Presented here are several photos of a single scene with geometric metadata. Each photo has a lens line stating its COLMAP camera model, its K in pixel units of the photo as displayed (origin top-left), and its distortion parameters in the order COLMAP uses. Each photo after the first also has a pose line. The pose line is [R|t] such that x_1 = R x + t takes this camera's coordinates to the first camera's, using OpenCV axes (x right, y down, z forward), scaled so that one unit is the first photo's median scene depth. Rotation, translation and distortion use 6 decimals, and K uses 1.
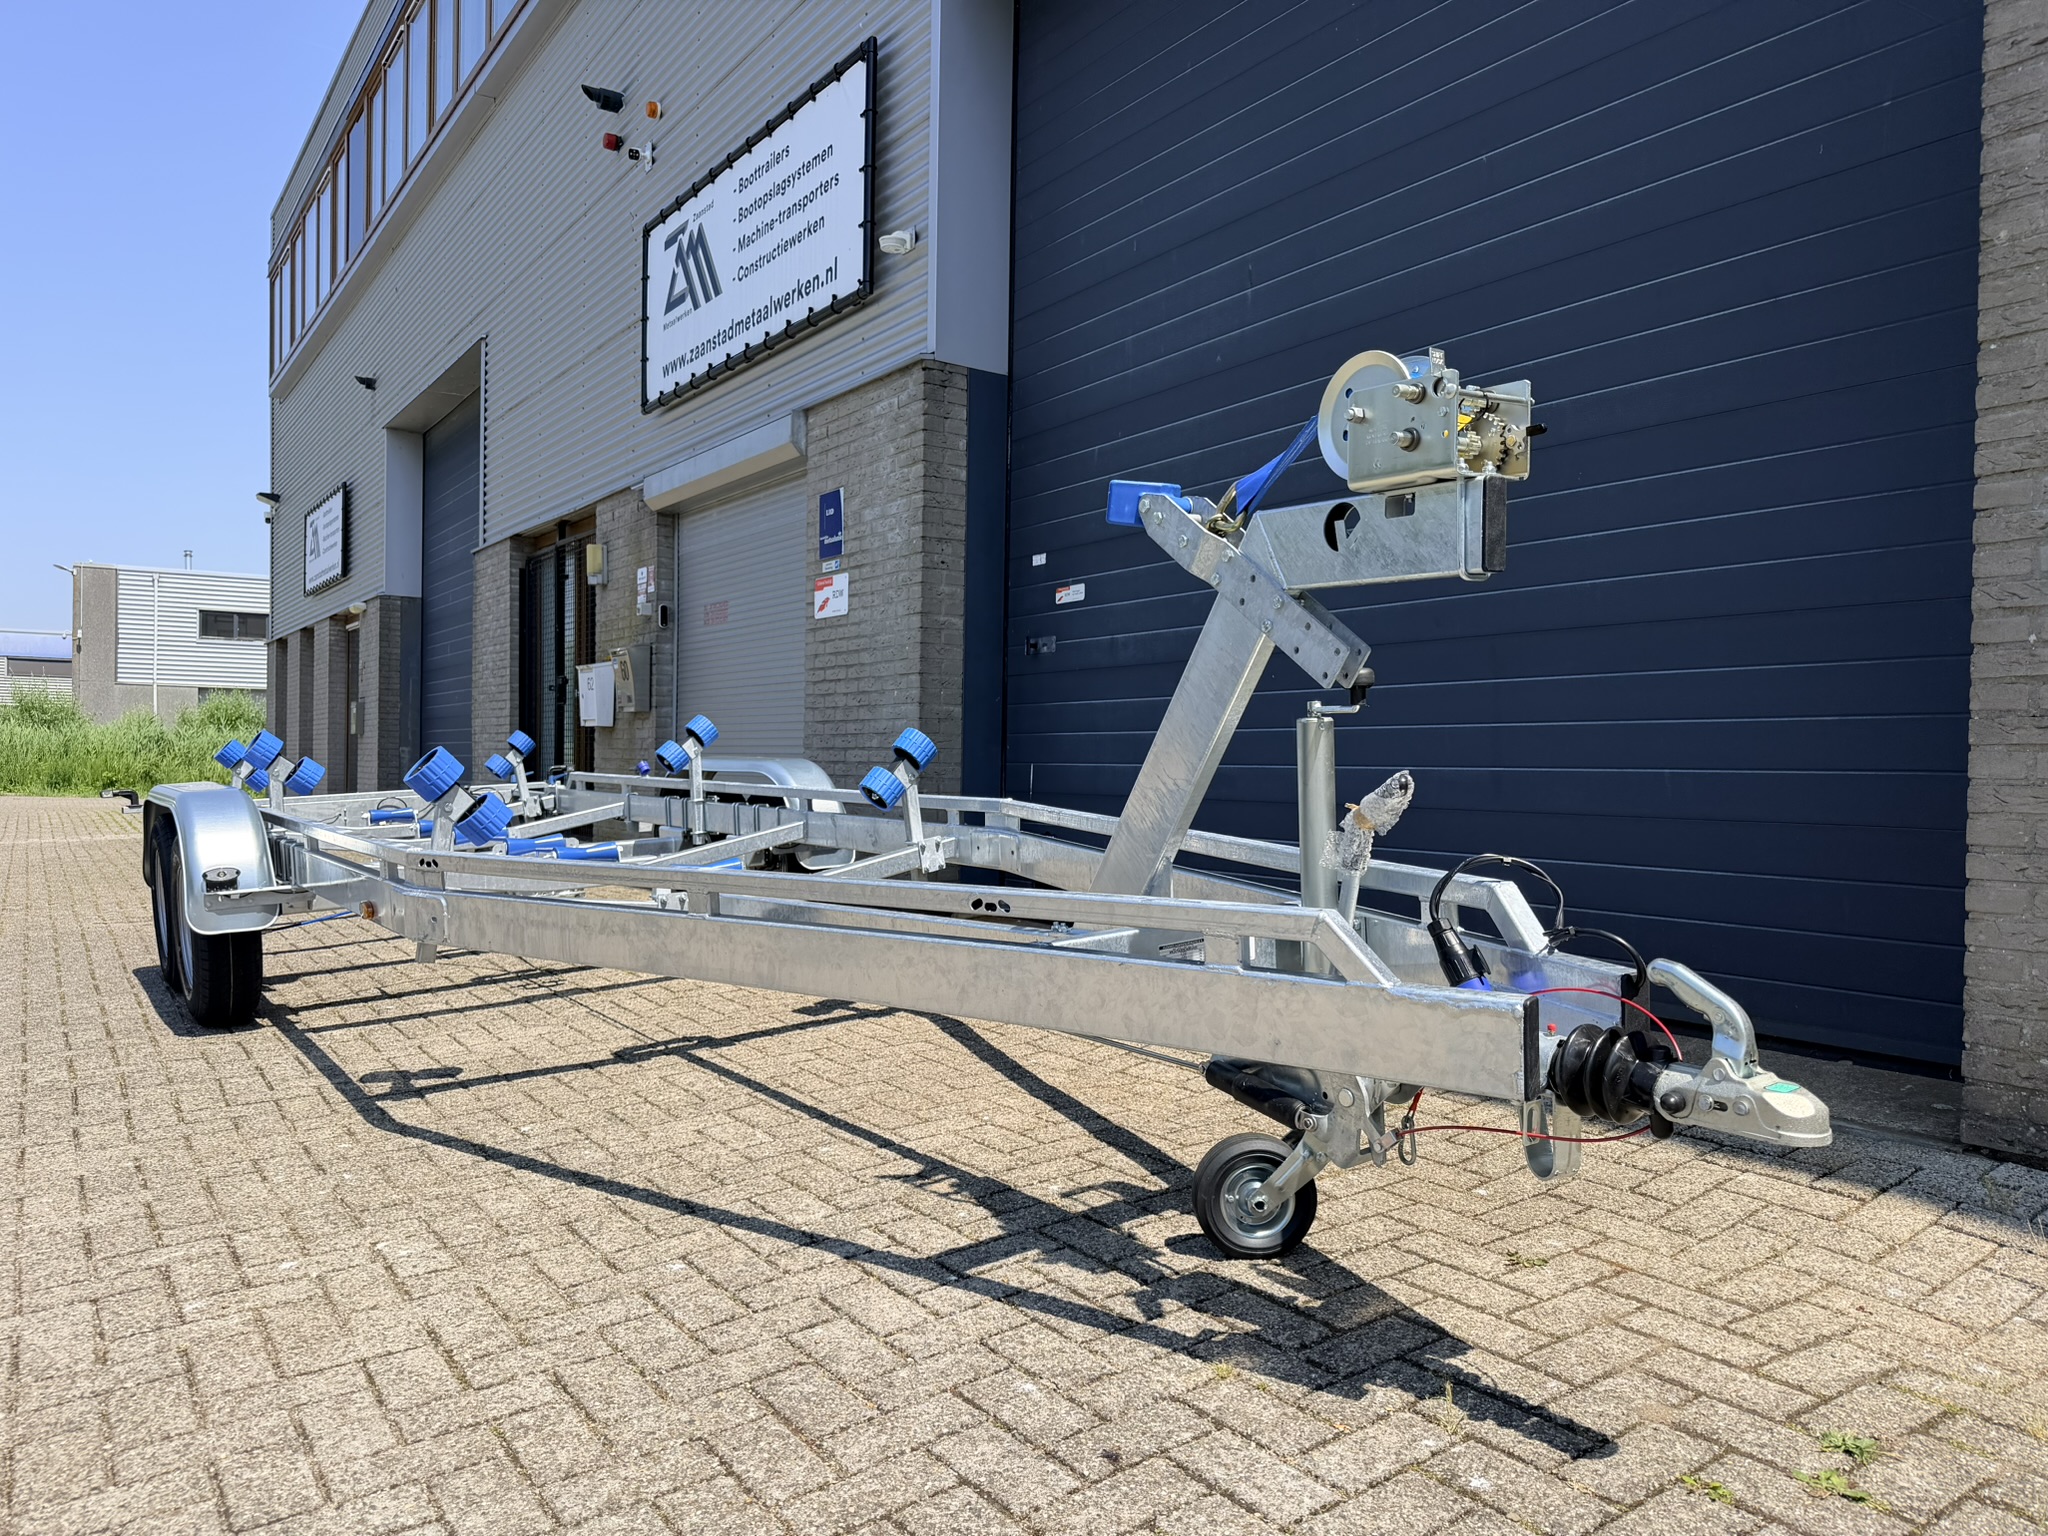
lens RADIAL K [[1417.5, 0, 1021.7], [0, 1417.5, 787.2], [0, 0, 1]] dist [0.134480, -0.238131]
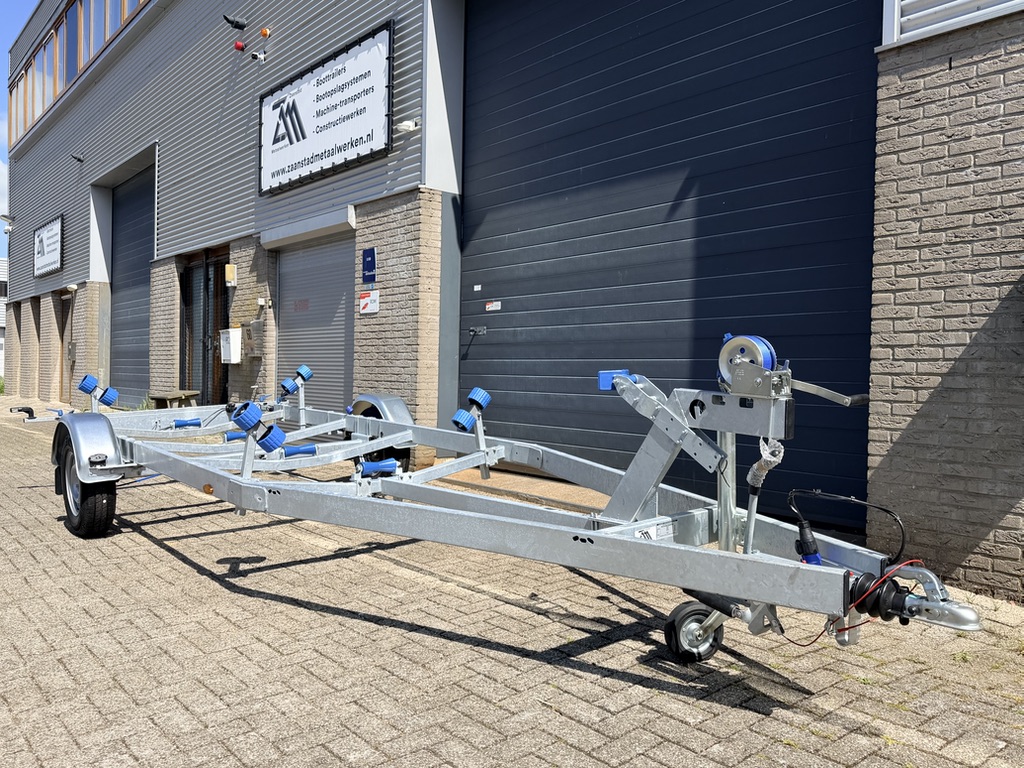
lens RADIAL K [[848.8, 0, 504.0], [0, 848.8, 385.2], [0, 0, 1]] dist [0.180466, -0.371285]
pose [[0.997772, 0.002105, 0.066677, -0.029835], [-0.002155, 0.999997, 0.000676, -0.023449], [-0.066675, -0.000818, 0.997774, -0.192979]]
